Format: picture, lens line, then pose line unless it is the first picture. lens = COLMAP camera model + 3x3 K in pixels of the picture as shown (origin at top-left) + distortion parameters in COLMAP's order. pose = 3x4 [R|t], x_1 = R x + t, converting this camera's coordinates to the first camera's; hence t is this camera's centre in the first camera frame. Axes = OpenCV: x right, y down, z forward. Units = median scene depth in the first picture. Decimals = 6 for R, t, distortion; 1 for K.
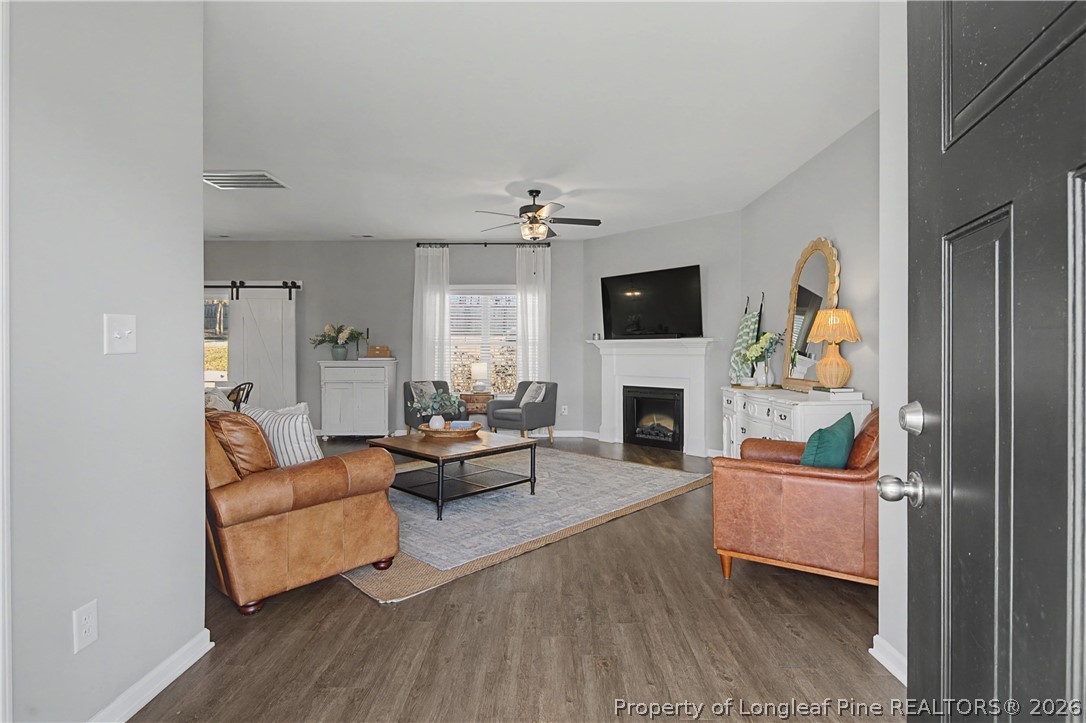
lens RADIAL K [[536.2, 0, 545.4], [0, 536.2, 355.9], [0, 0, 1]] dist [-0.002521, -0.000635]
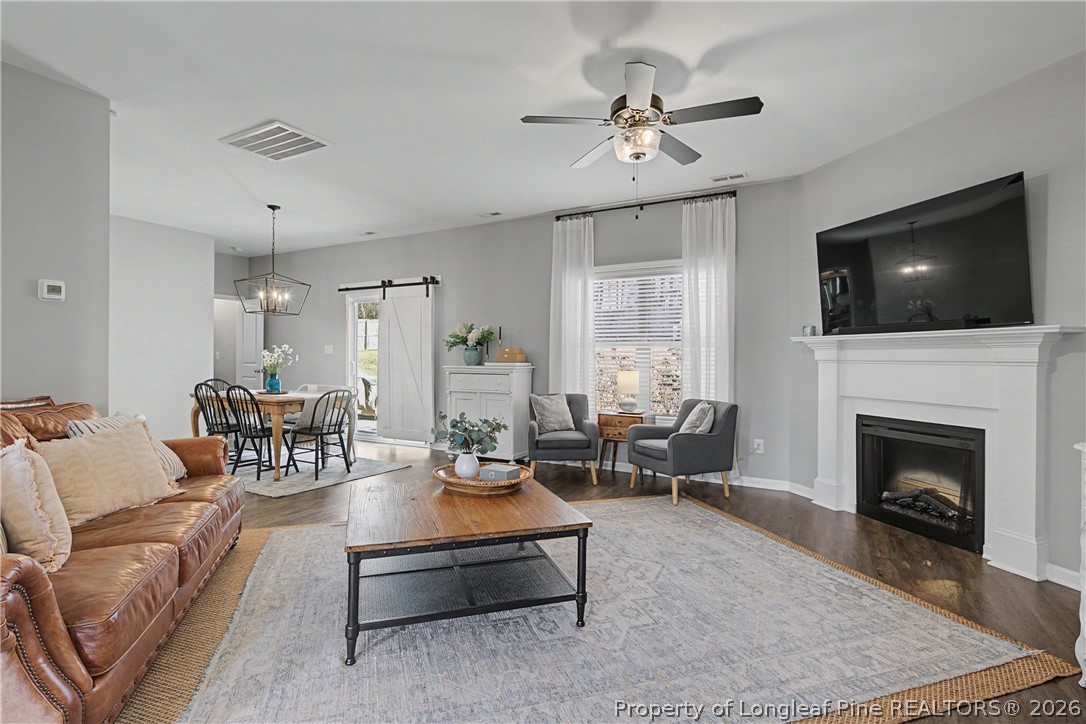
lens RADIAL K [[529.0, 0, 541.0], [0, 529.0, 358.7], [0, 0, 1]] dist [0.000343, -0.000627]
pose [[0.876714, 0.004882, -0.480988, 0.118875], [-0.008397, 0.999951, -0.005155, 0.001298], [0.480939, 0.008558, 0.876712, 0.331884]]
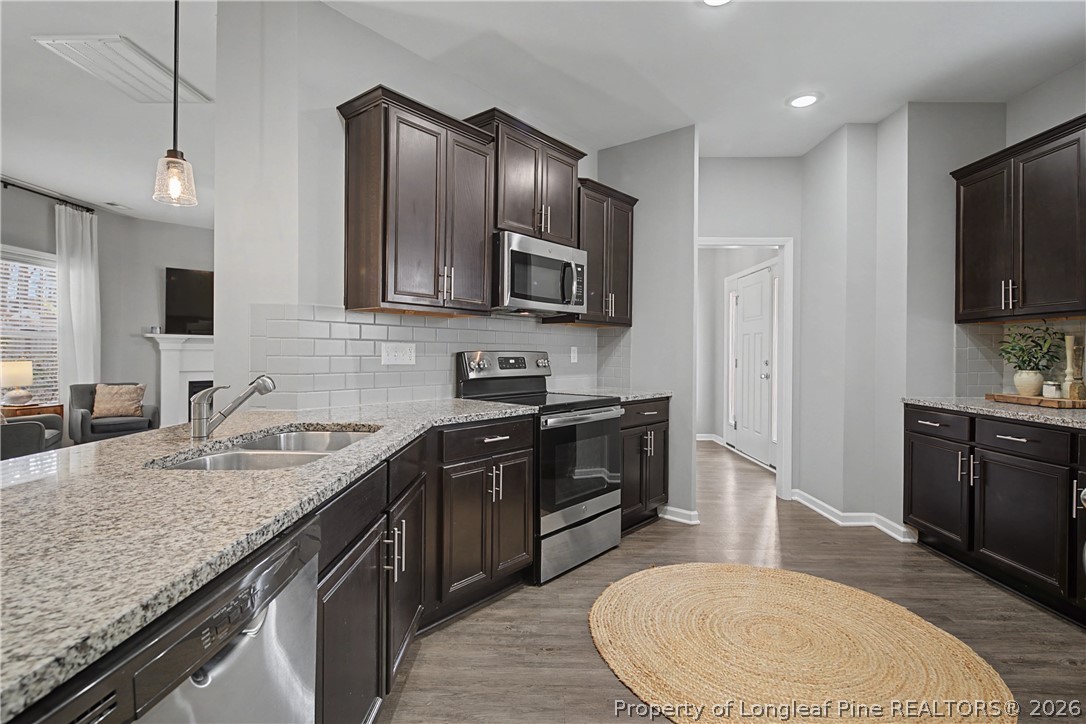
lens RADIAL K [[526.2, 0, 543.4], [0, 526.2, 353.8], [0, 0, 1]] dist [0.003256, -0.005867]
pose [[-0.002532, -0.005330, 0.999983, -0.810017], [0.000718, 0.999986, 0.005331, 0.000009], [-0.999997, 0.000731, -0.002528, 0.350038]]
